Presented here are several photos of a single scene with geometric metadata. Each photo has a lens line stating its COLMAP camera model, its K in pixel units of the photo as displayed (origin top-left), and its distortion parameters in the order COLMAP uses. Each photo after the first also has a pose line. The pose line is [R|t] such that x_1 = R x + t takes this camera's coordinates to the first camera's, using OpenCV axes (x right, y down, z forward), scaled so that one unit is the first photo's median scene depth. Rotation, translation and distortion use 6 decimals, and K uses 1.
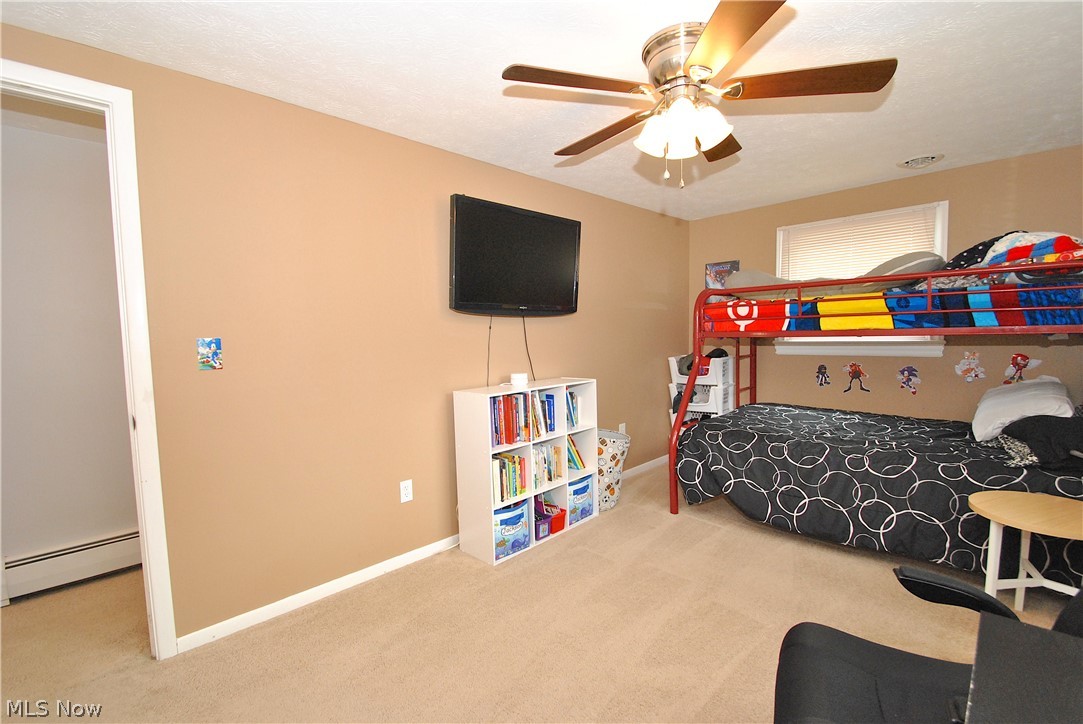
lens RADIAL K [[476.4, 0, 541.5], [0, 476.4, 362.0], [0, 0, 1]] dist [0.012280, -0.015624]
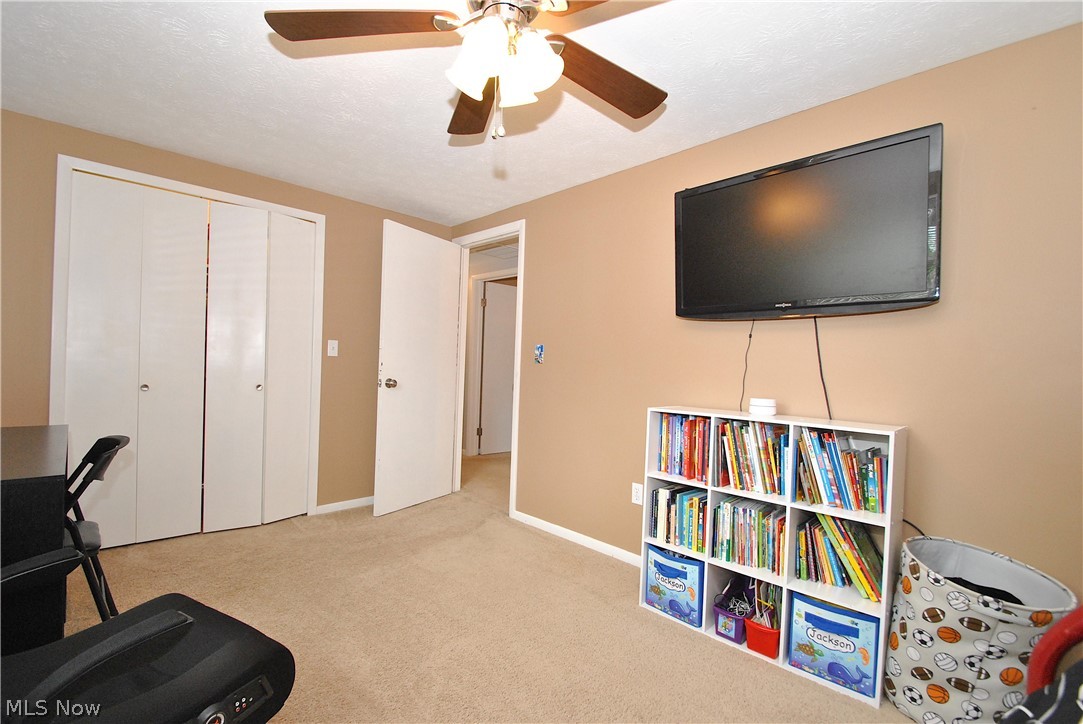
lens RADIAL K [[476.4, 0, 541.5], [0, 476.4, 362.0], [0, 0, 1]] dist [0.012280, -0.015624]
pose [[-0.013312, 0.010957, -0.999851, 0.687617], [-0.095441, 0.995361, 0.012178, -0.007552], [0.995346, 0.095589, -0.012204, 0.706486]]
